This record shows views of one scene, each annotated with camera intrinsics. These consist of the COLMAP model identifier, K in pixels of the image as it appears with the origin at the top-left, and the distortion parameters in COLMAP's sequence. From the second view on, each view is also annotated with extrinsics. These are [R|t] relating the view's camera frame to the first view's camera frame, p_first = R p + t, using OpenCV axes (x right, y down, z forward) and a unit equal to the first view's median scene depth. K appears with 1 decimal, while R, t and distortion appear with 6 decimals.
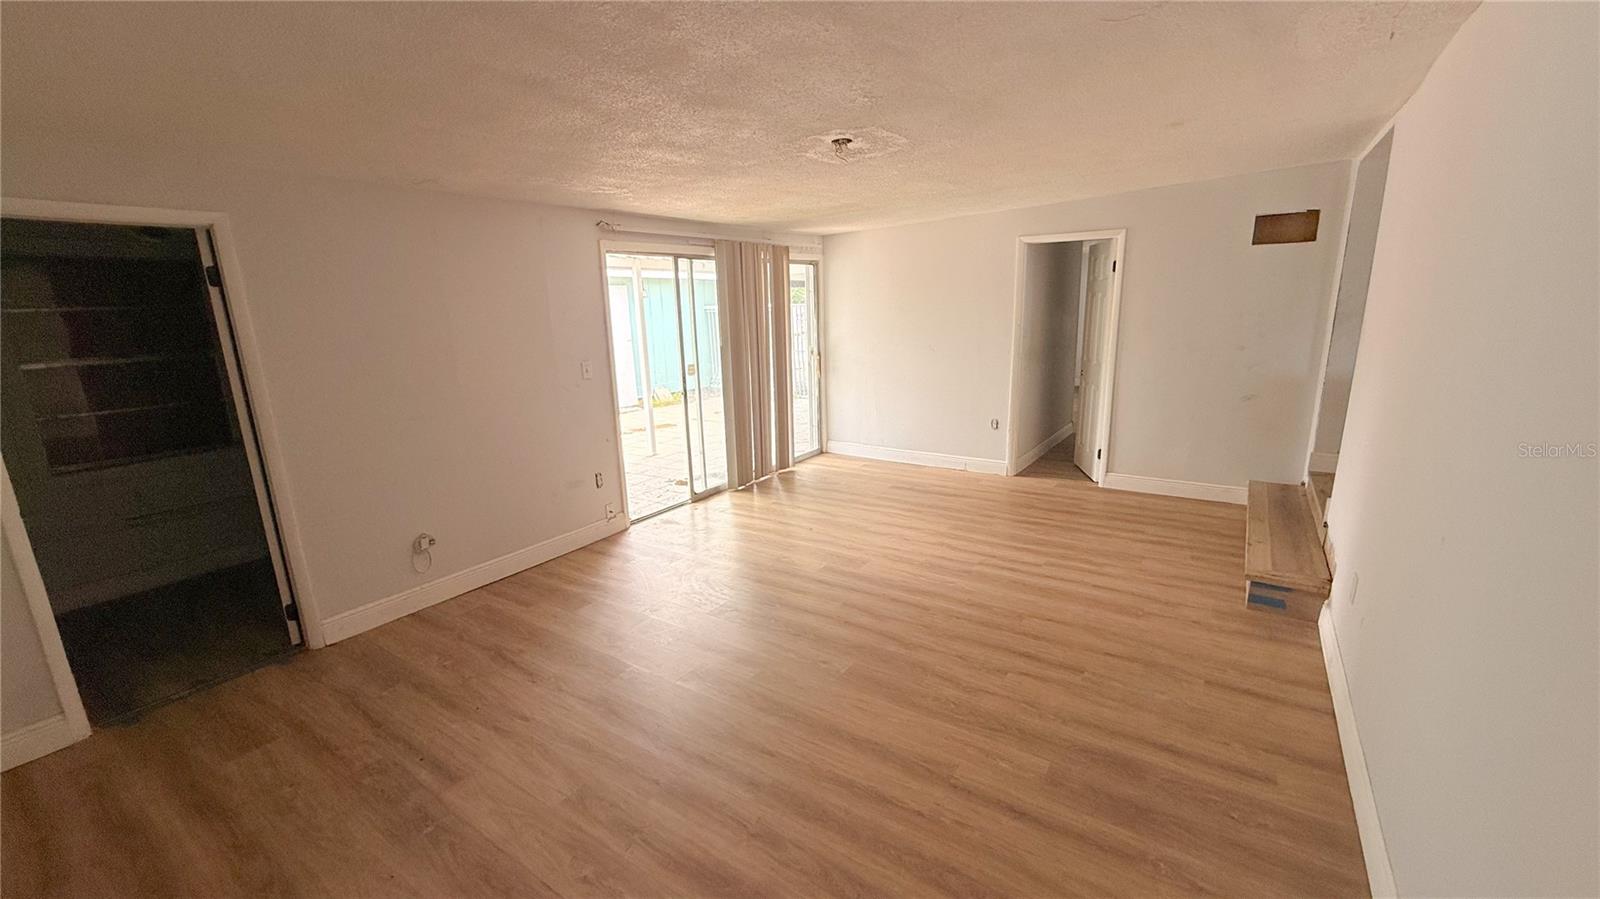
lens RADIAL K [[642.2, 0, 792.1], [0, 642.2, 452.4], [0, 0, 1]] dist [0.002382, -0.000879]
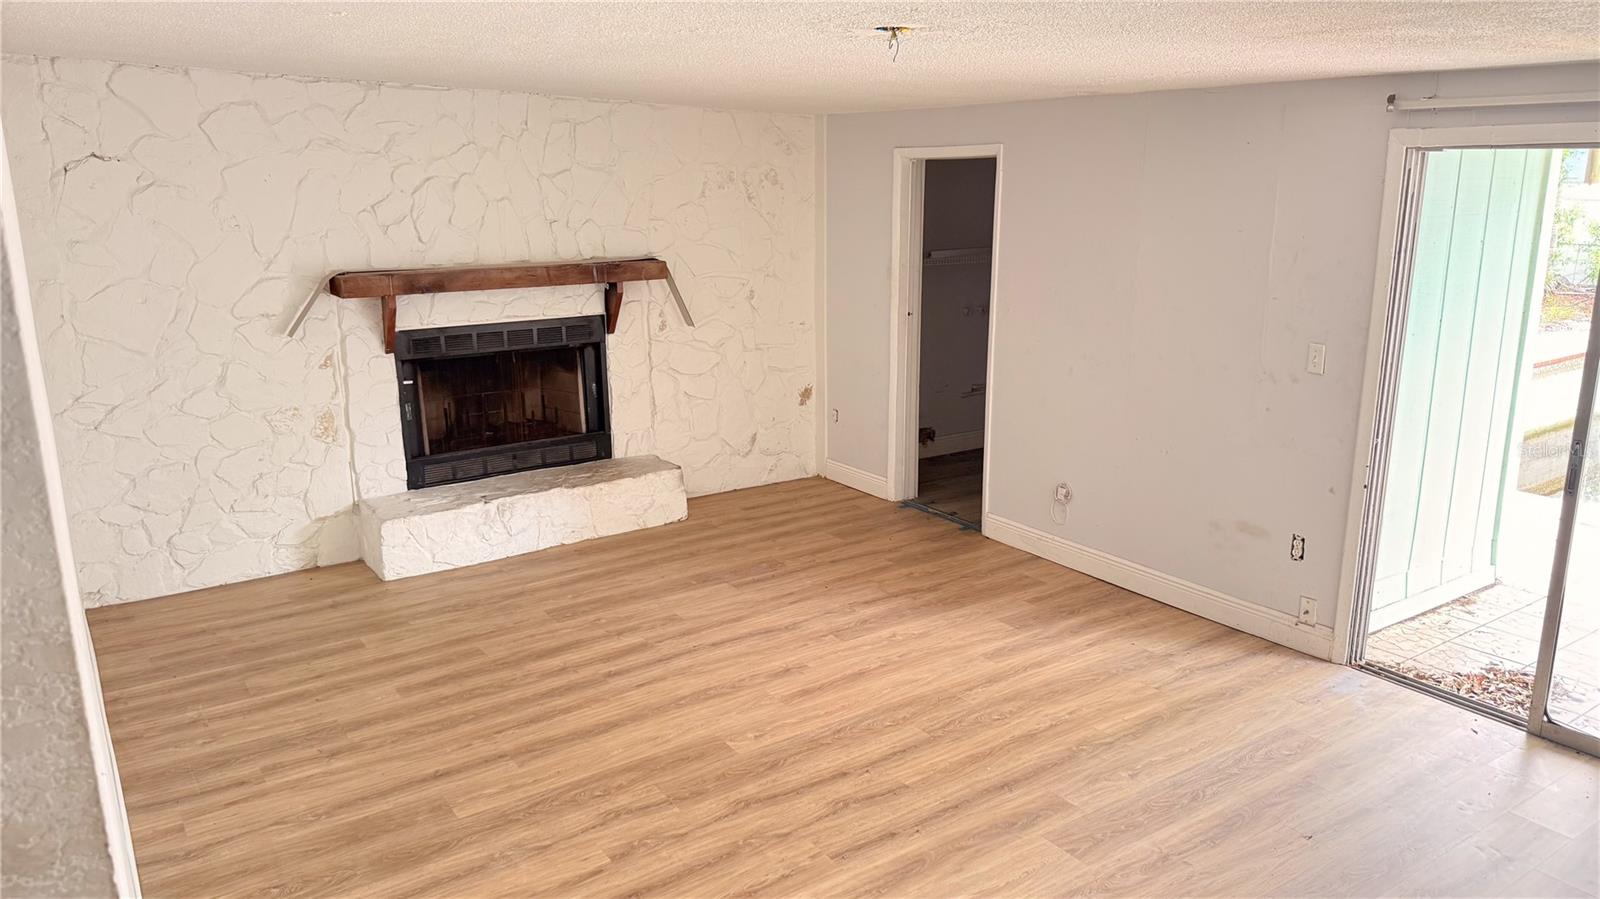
lens RADIAL K [[1125.1, 0, 797.2], [0, 1125.1, 453.3], [0, 0, 1]] dist [0.059876, -0.069962]
pose [[-0.370237, 0.253291, -0.893738, 1.388643], [-0.189824, 0.921177, 0.339704, -0.544666], [0.909335, 0.295424, -0.292973, 1.613409]]
